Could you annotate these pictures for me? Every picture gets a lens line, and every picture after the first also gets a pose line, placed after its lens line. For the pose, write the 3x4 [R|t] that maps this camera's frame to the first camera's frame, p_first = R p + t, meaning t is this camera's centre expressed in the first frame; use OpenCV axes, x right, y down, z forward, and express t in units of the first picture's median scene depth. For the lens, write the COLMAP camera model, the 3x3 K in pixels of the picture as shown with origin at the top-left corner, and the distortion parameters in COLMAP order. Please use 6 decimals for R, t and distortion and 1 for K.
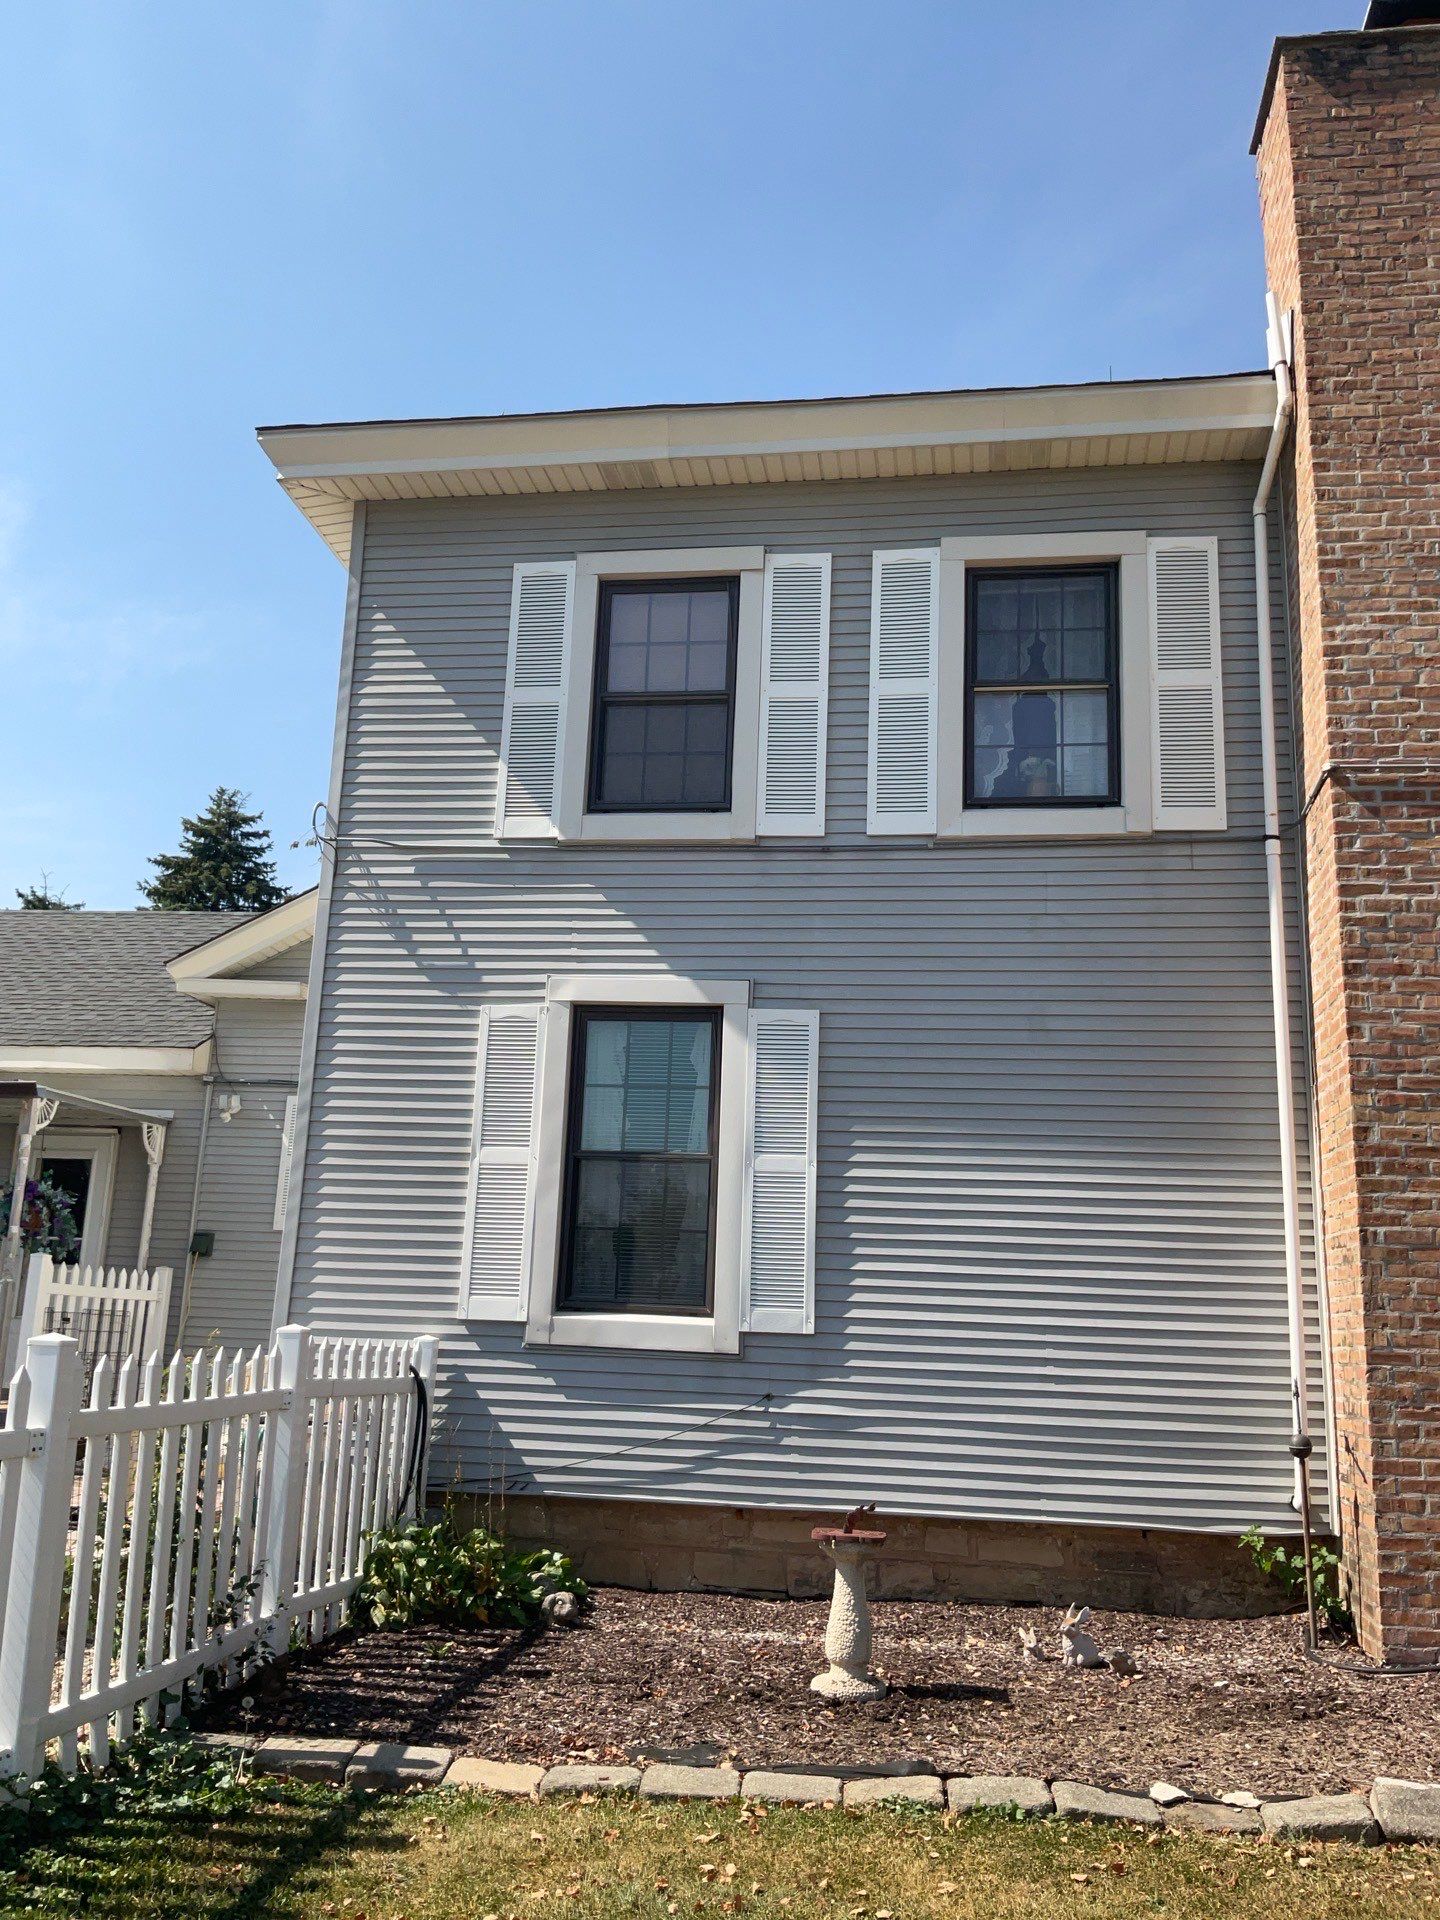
lens RADIAL K [[1616.5, 0, 683.6], [0, 1616.5, 927.0], [0, 0, 1]] dist [0.052539, -0.148678]
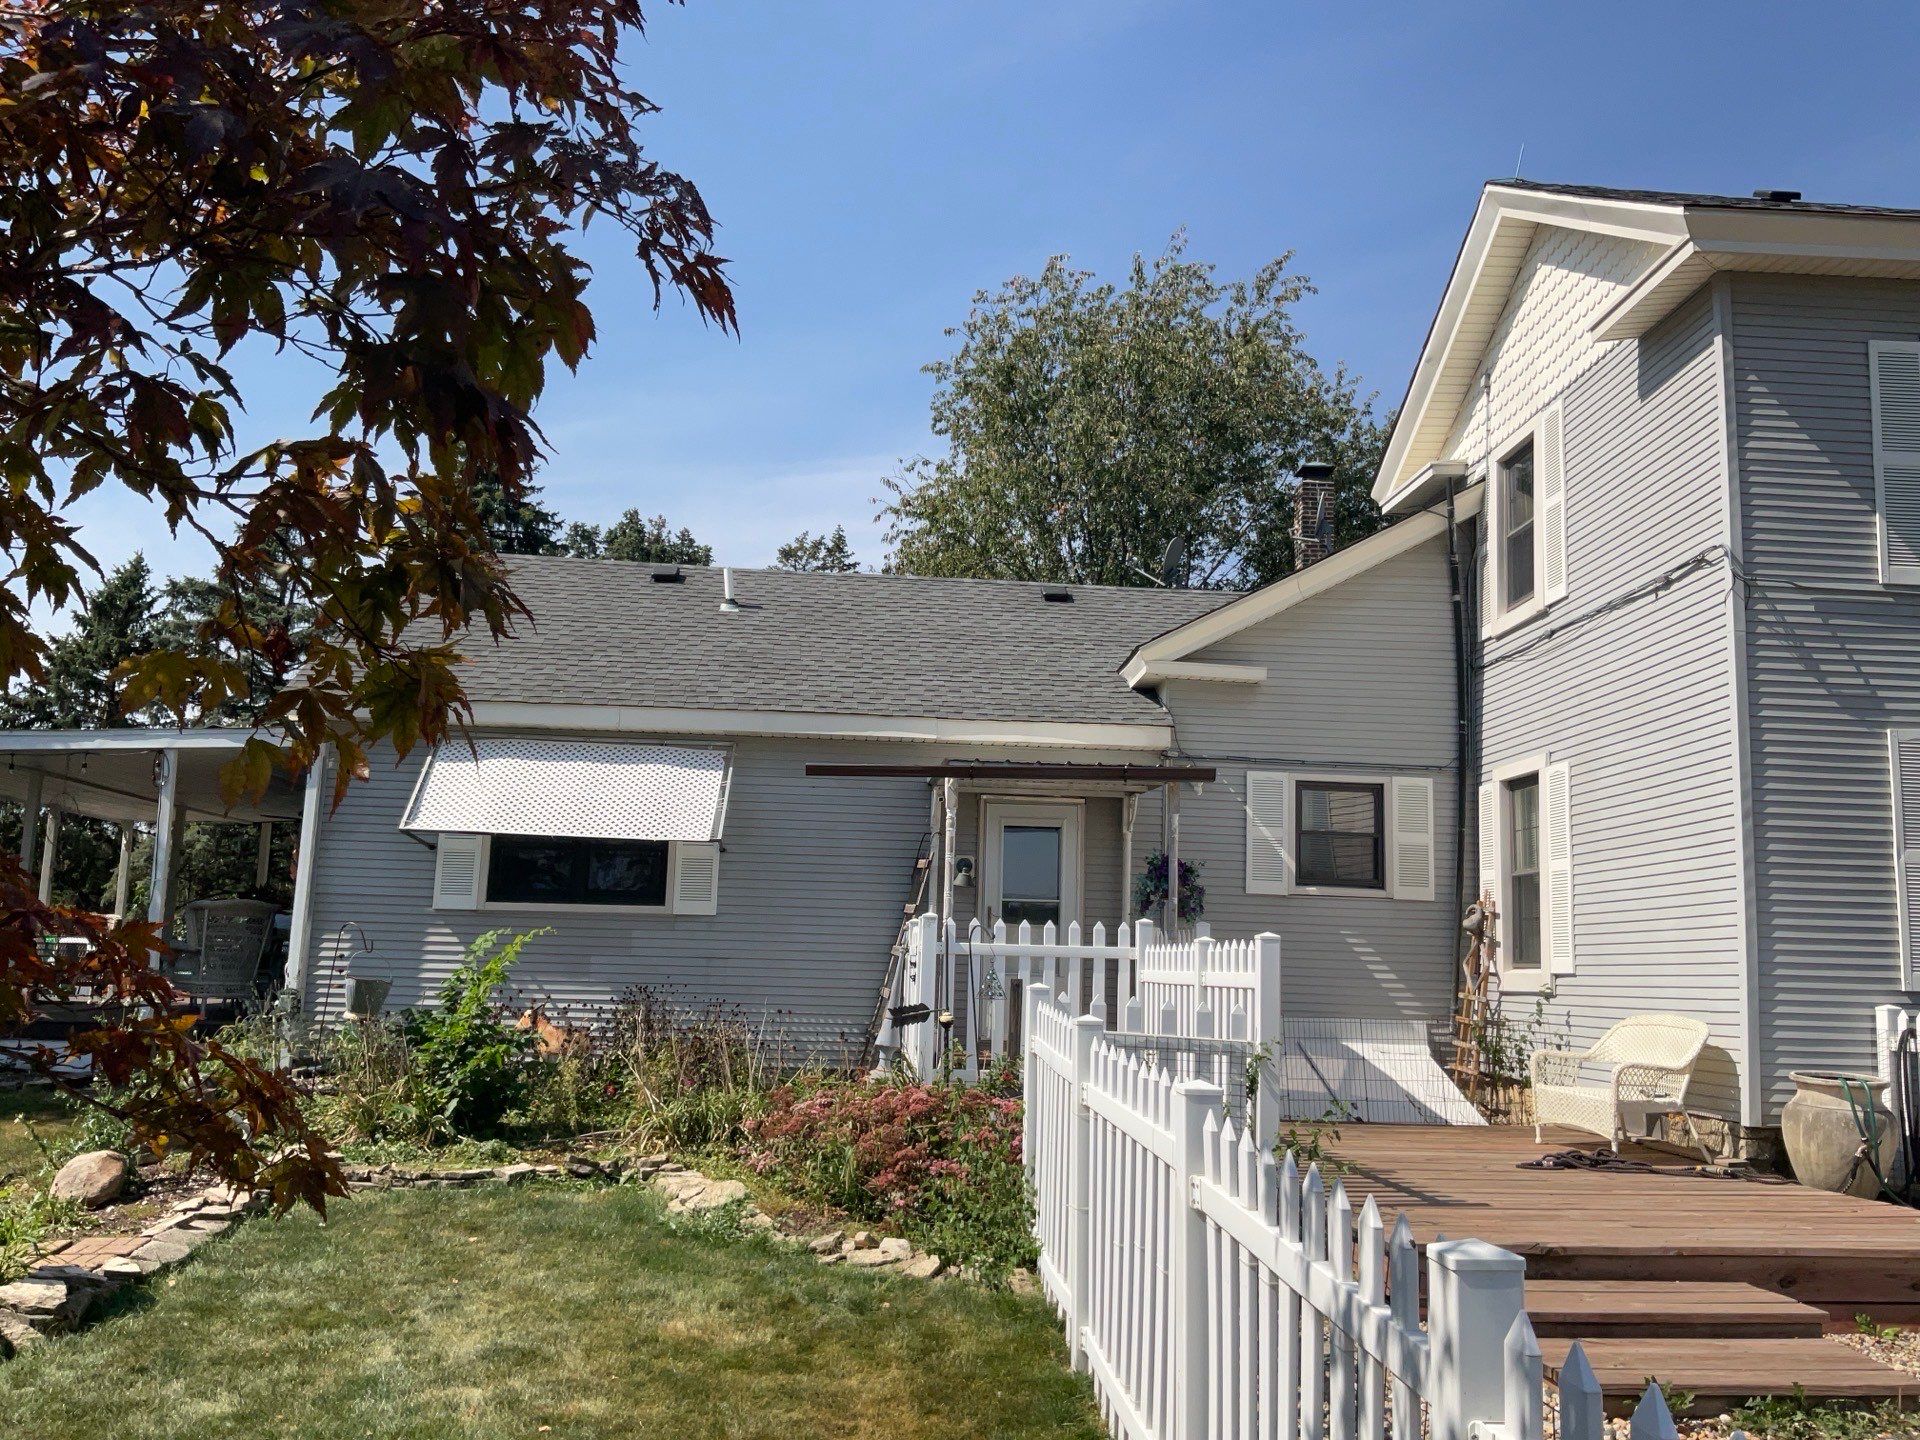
lens RADIAL K [[1586.7, 0, 955.5], [0, 1586.7, 712.8], [0, 0, 1]] dist [0.115344, -0.226087]
pose [[0.973600, 0.012146, 0.227938, -1.057962], [-0.036479, 0.994028, 0.102844, -0.058788], [-0.225328, -0.108444, 0.968229, 0.019006]]
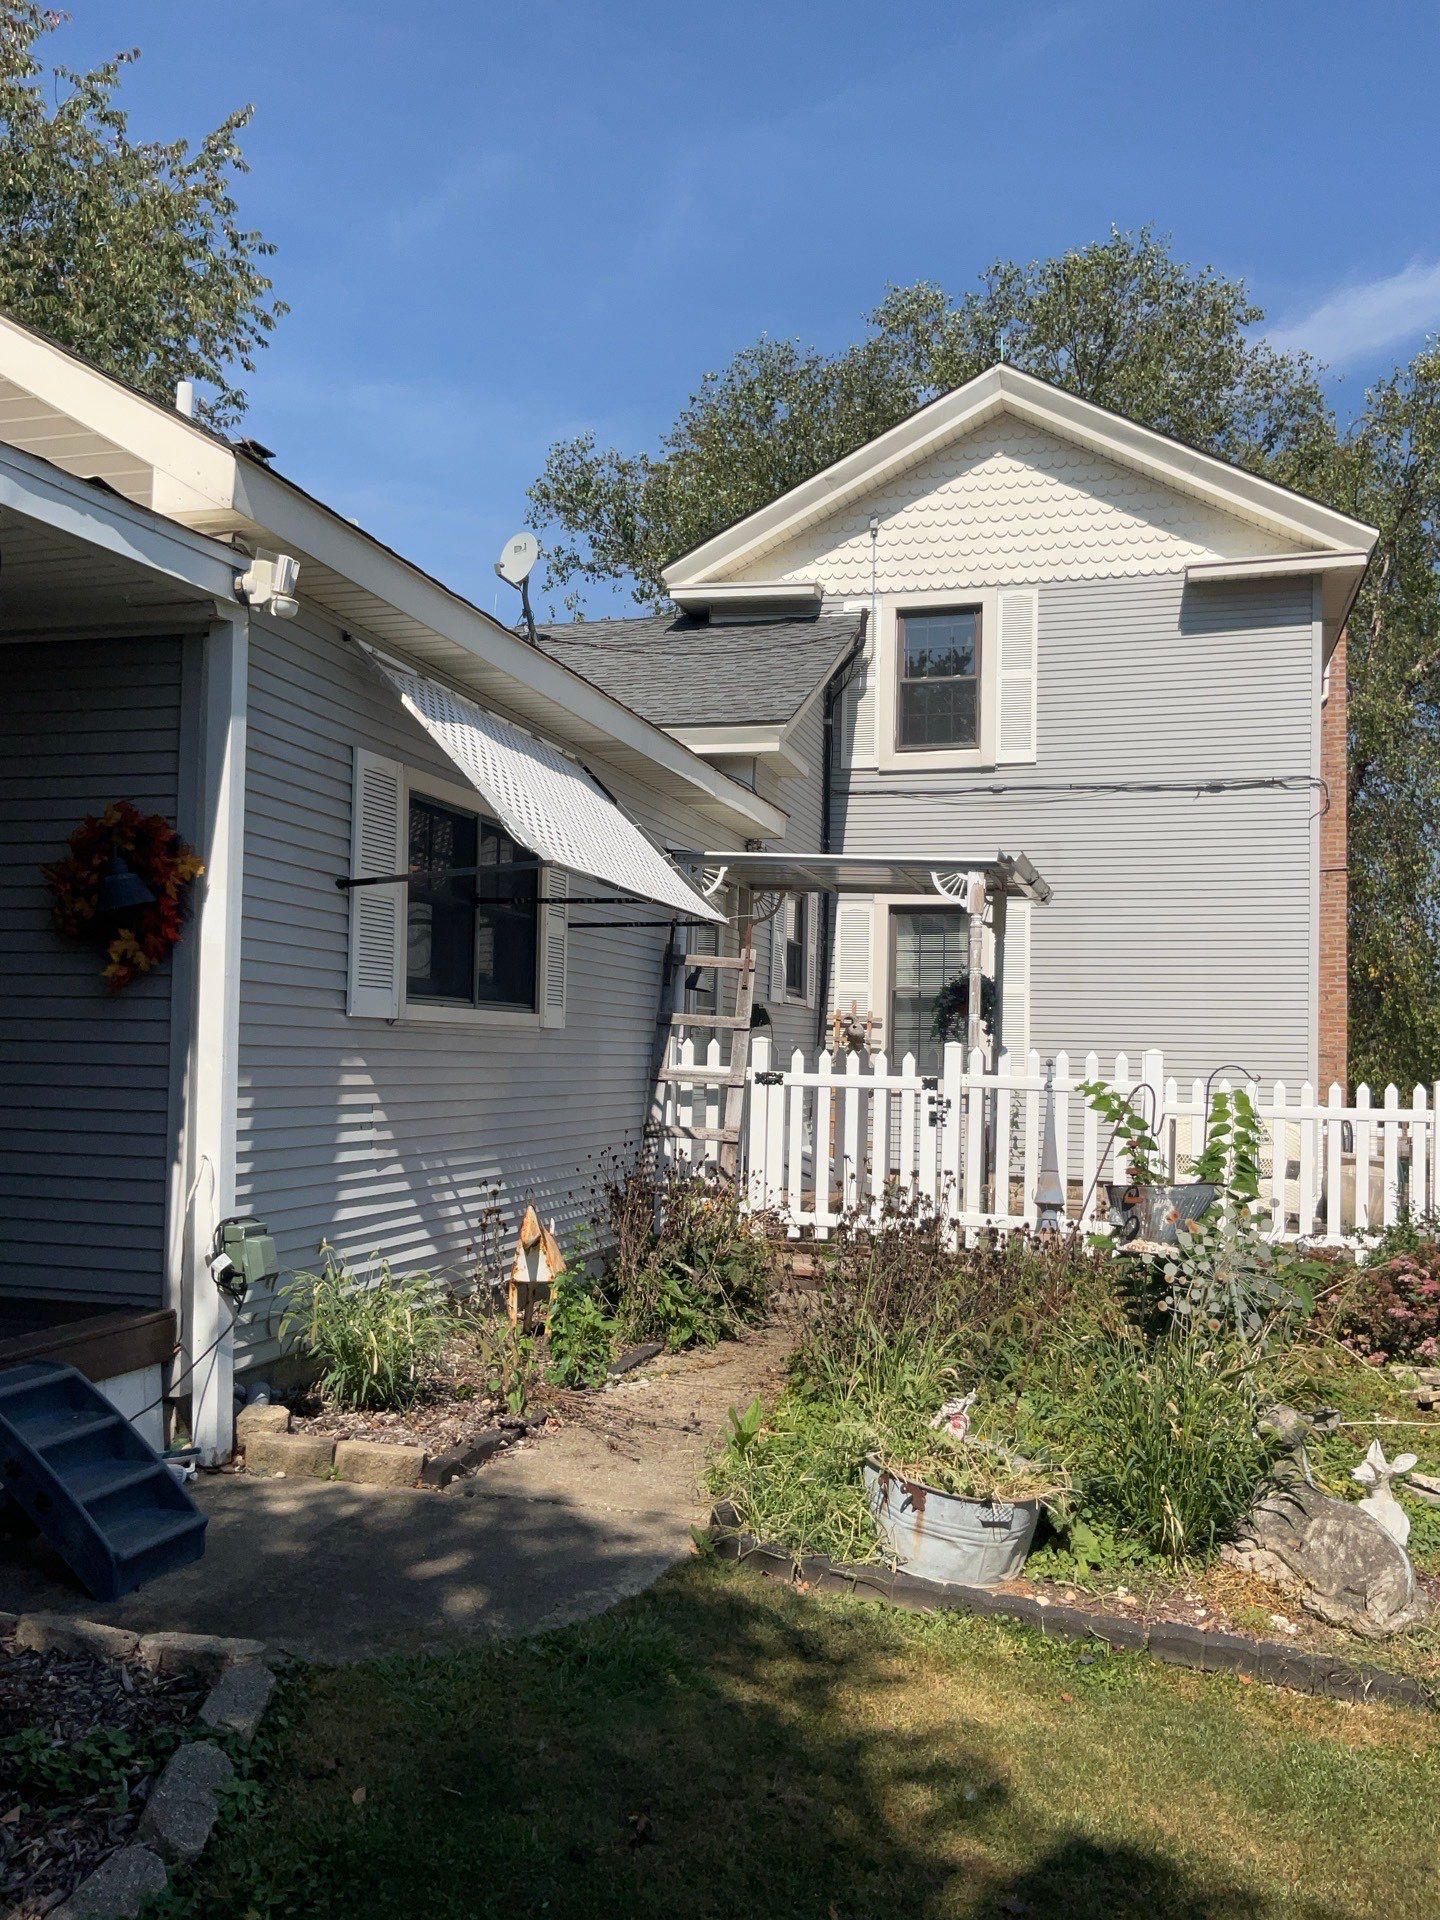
lens RADIAL K [[1586.7, 0, 720.0], [0, 1586.7, 960.0], [0, 0, 1]] dist [0.115344, -0.226087]
pose [[0.105232, 0.012435, 0.994370, -1.914651], [-0.268334, 0.963187, 0.016352, 0.232456], [-0.957561, -0.268544, 0.104695, 1.415682]]
